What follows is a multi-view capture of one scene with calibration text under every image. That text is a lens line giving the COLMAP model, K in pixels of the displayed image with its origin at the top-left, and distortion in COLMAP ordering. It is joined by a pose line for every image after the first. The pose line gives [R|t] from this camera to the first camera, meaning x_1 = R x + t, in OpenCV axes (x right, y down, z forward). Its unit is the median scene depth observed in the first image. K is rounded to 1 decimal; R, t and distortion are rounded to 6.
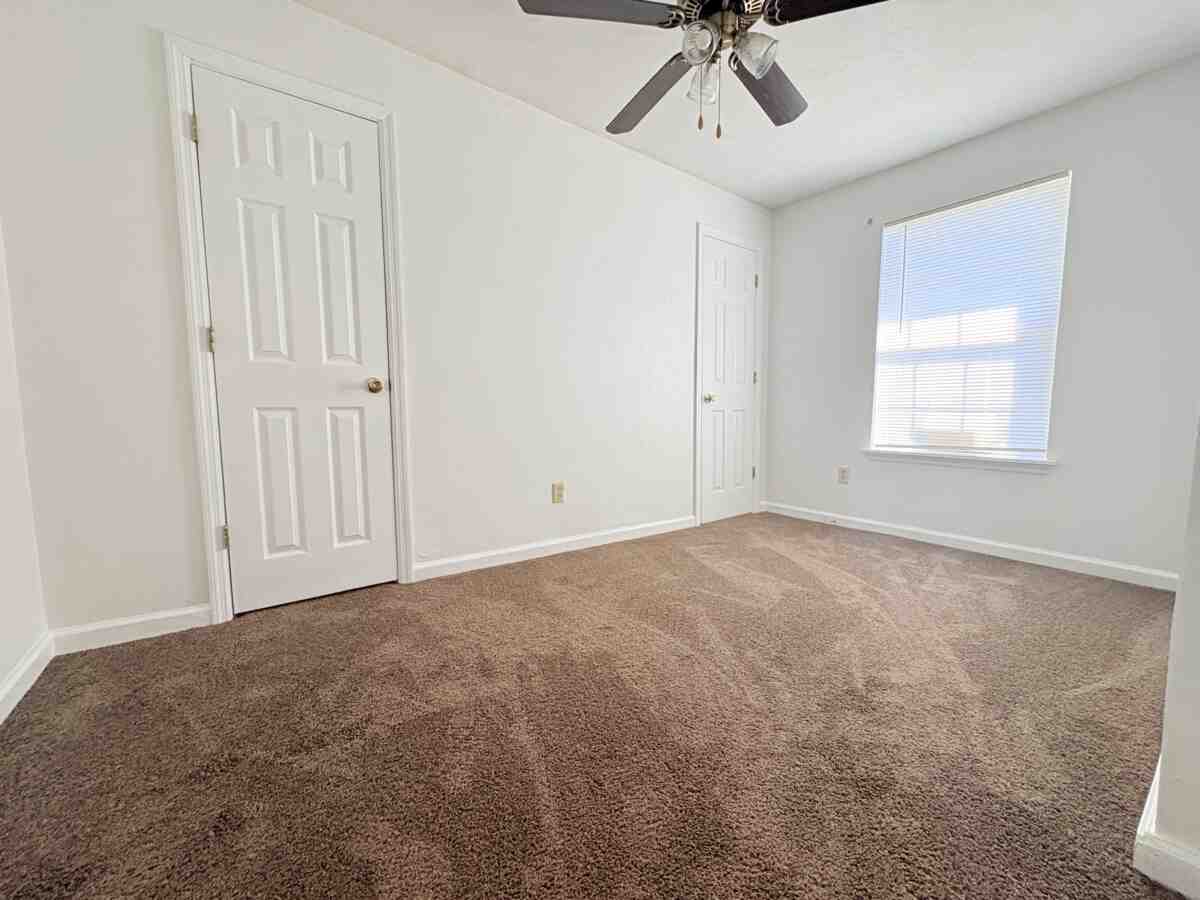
lens RADIAL K [[479.6, 0, 598.2], [0, 479.6, 450.4], [0, 0, 1]] dist [-0.000760, 0.000357]
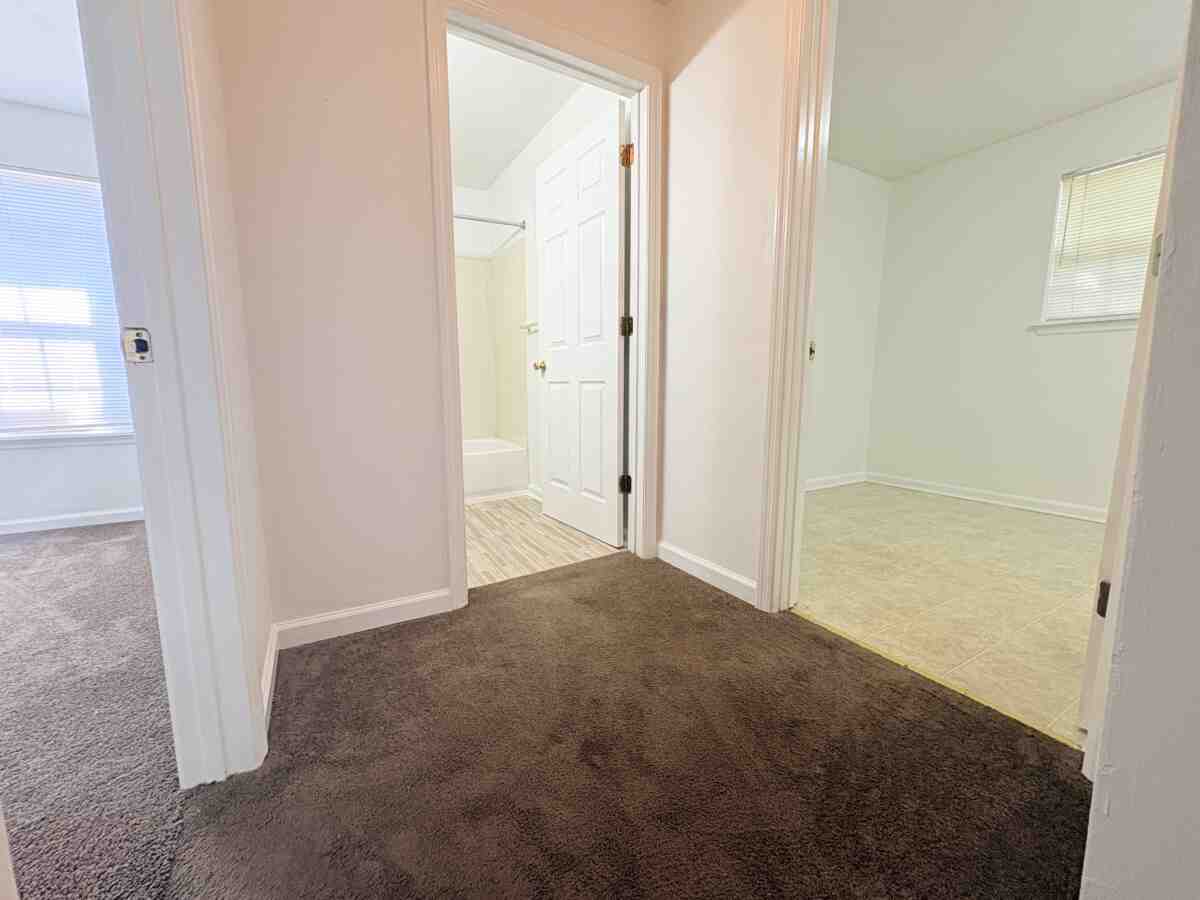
lens RADIAL K [[479.6, 0, 602.8], [0, 479.6, 452.7], [0, 0, 1]] dist [-0.000760, 0.000357]
pose [[0.119828, -0.139826, 0.982899, -0.128965], [0.090319, 0.987462, 0.129464, 0.028766], [-0.988678, 0.073261, 0.130955, -0.360063]]
